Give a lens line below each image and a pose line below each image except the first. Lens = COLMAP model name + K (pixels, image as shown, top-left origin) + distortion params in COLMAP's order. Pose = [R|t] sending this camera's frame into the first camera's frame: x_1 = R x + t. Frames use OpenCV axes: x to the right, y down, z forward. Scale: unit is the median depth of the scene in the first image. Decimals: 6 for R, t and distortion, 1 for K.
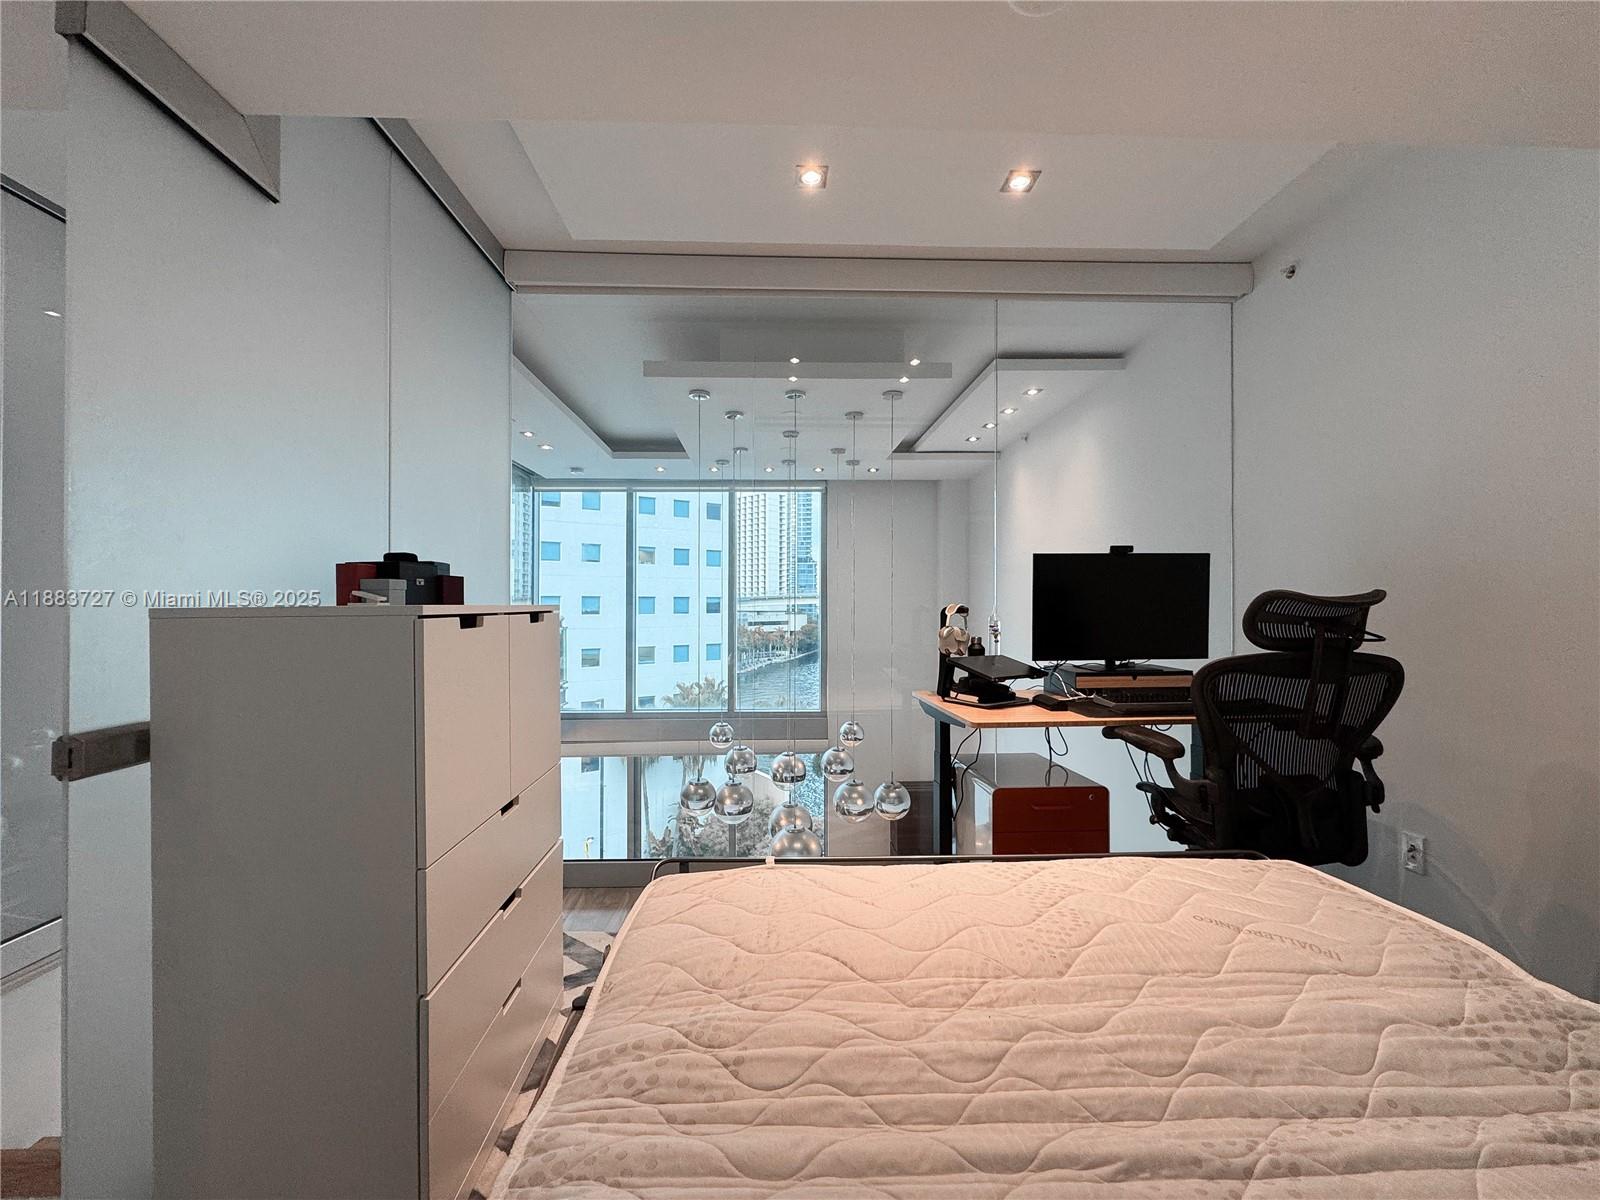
lens RADIAL K [[641.3, 0, 794.3], [0, 641.3, 598.8], [0, 0, 1]] dist [-0.002247, -0.000129]
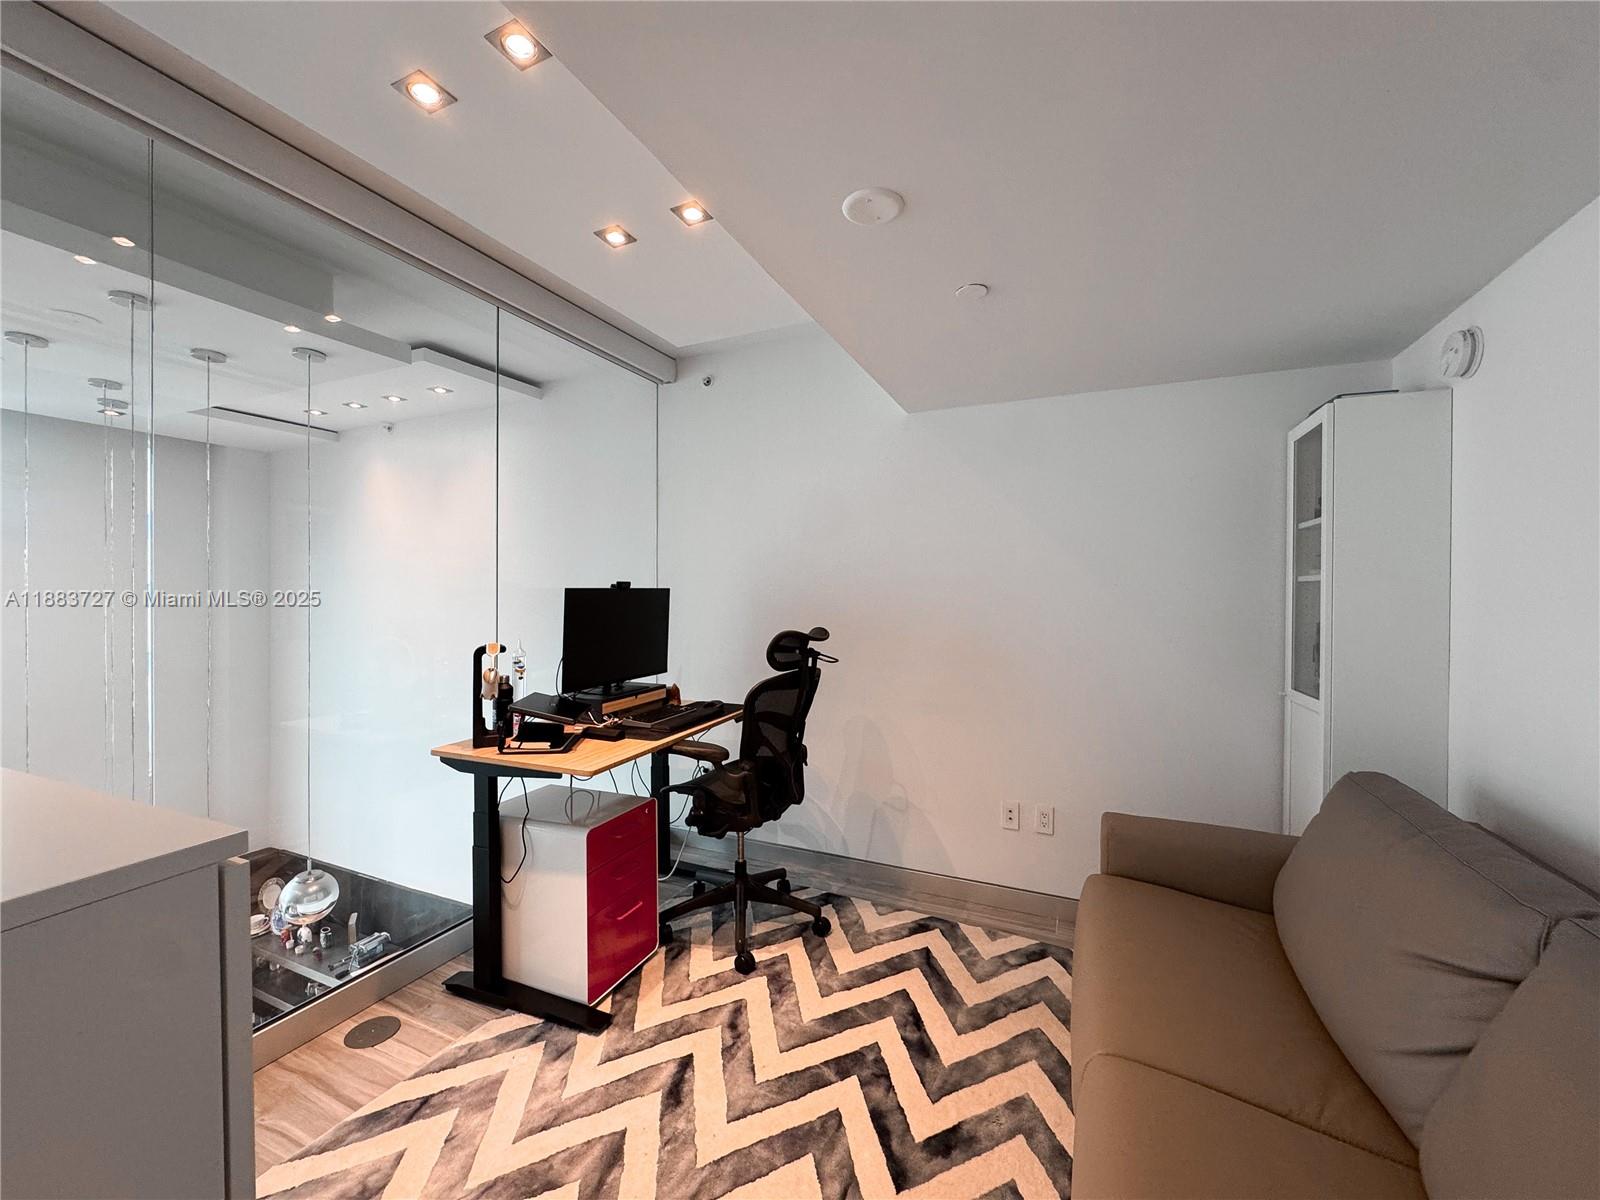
lens RADIAL K [[641.3, 0, 794.3], [0, 641.3, 598.8], [0, 0, 1]] dist [-0.002247, -0.000129]
pose [[0.447400, -0.005520, 0.894317, -0.362775], [-0.010897, 0.999873, 0.011623, -0.068384], [-0.894267, -0.014946, 0.447283, 0.223659]]
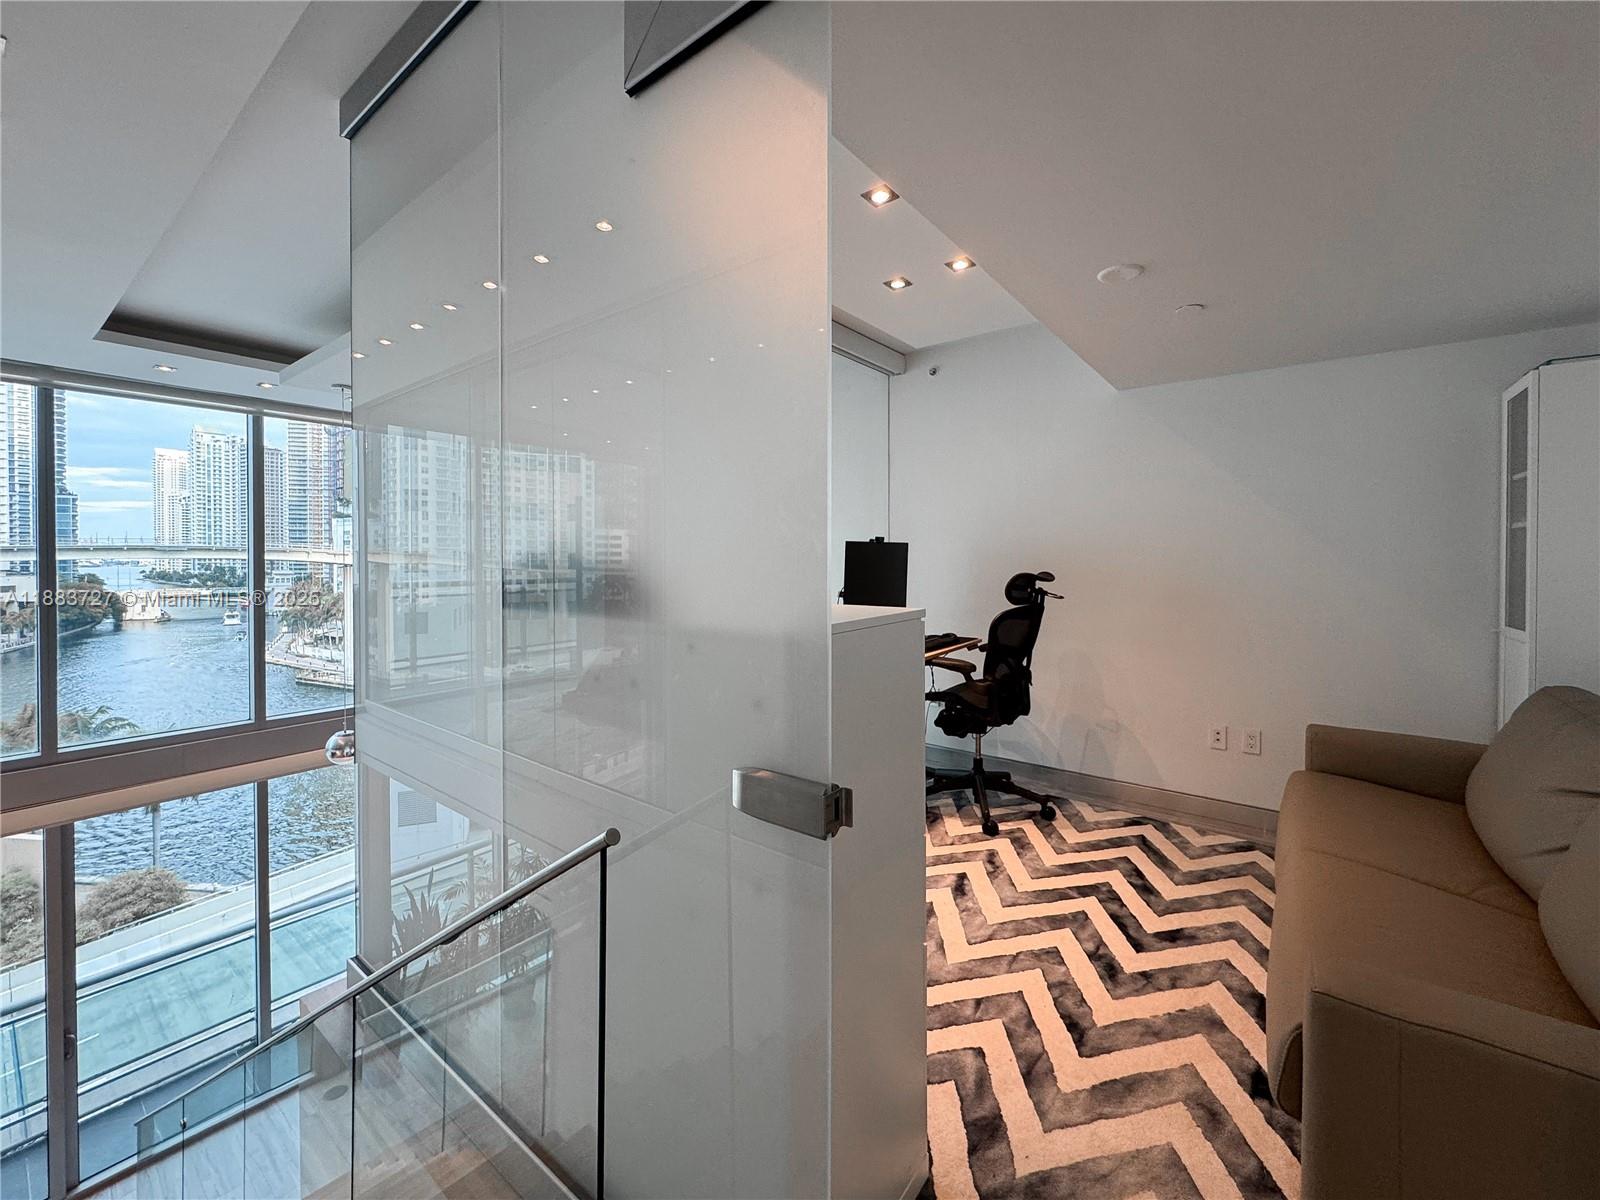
lens RADIAL K [[657.1, 0, 793.3], [0, 657.1, 564.6], [0, 0, 1]] dist [-0.002705, -0.000030]
pose [[0.643800, -0.006284, 0.765168, -0.747117], [-0.006414, 0.999887, 0.013608, -0.039247], [-0.765167, -0.013669, 0.643687, 0.190732]]
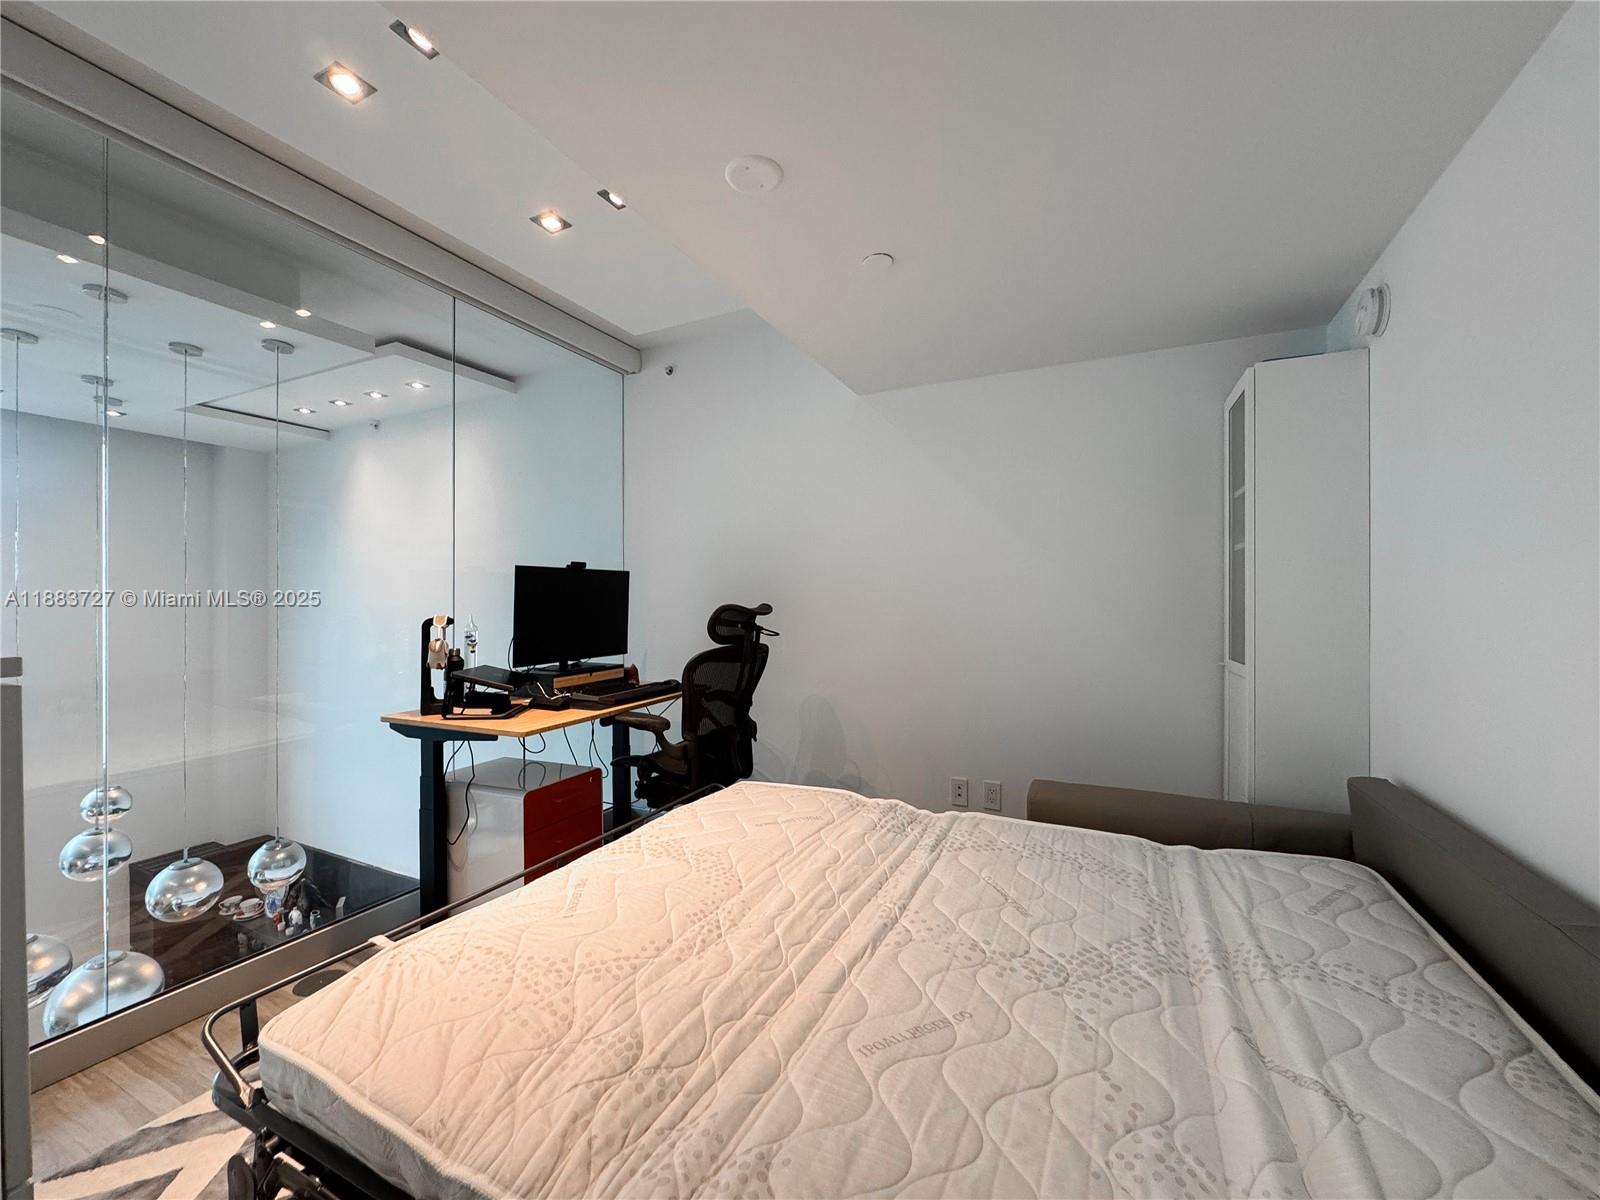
lens RADIAL K [[646.0, 0, 785.2], [0, 646.0, 601.4], [0, 0, 1]] dist [-0.001775, 0.000045]
pose [[0.478848, -0.000612, 0.877898, -0.335797], [-0.005144, 0.999981, 0.003503, -0.017318], [-0.877883, -0.006193, 0.478835, 0.108959]]
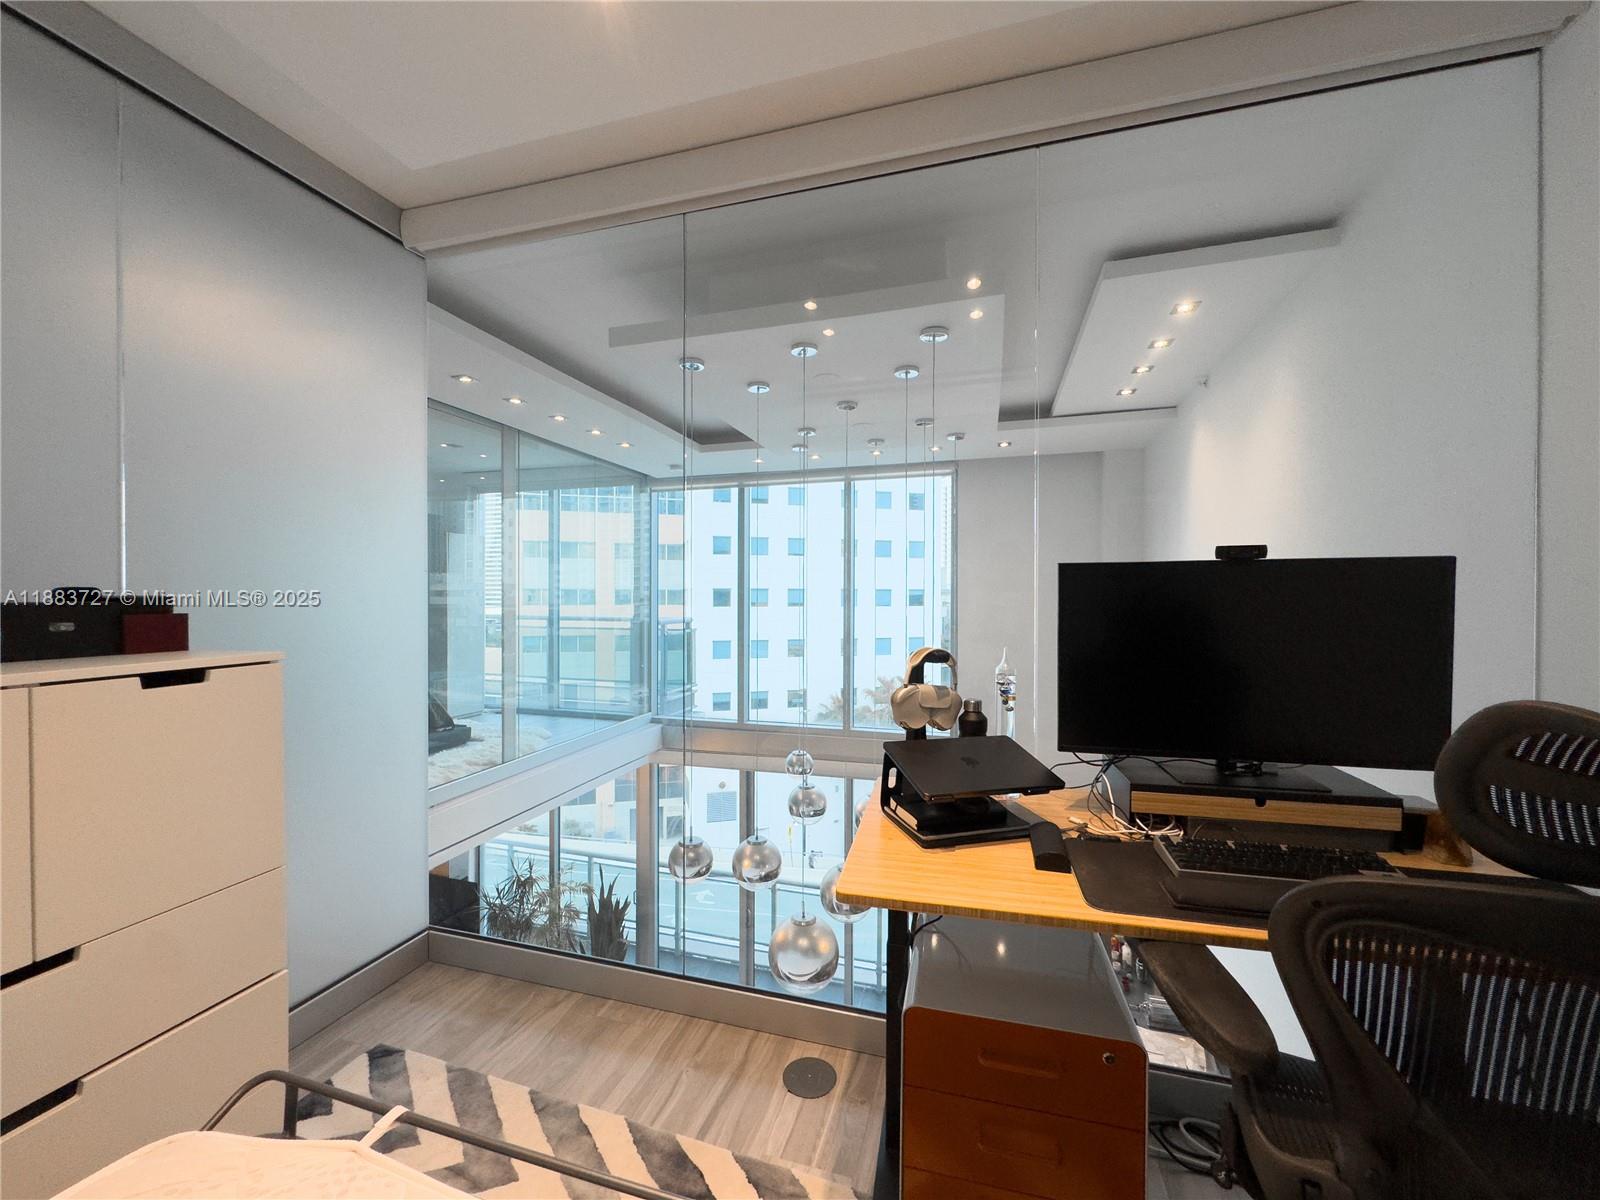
lens RADIAL K [[643.4, 0, 800.0], [0, 643.4, 600.0], [0, 0, 1]] dist [-0.001156, 0.000045]
pose [[0.948901, 0.002349, -0.315566, 0.330566], [0.002701, 0.999875, 0.015565, -0.046948], [0.315563, -0.015622, 0.948776, 0.378584]]
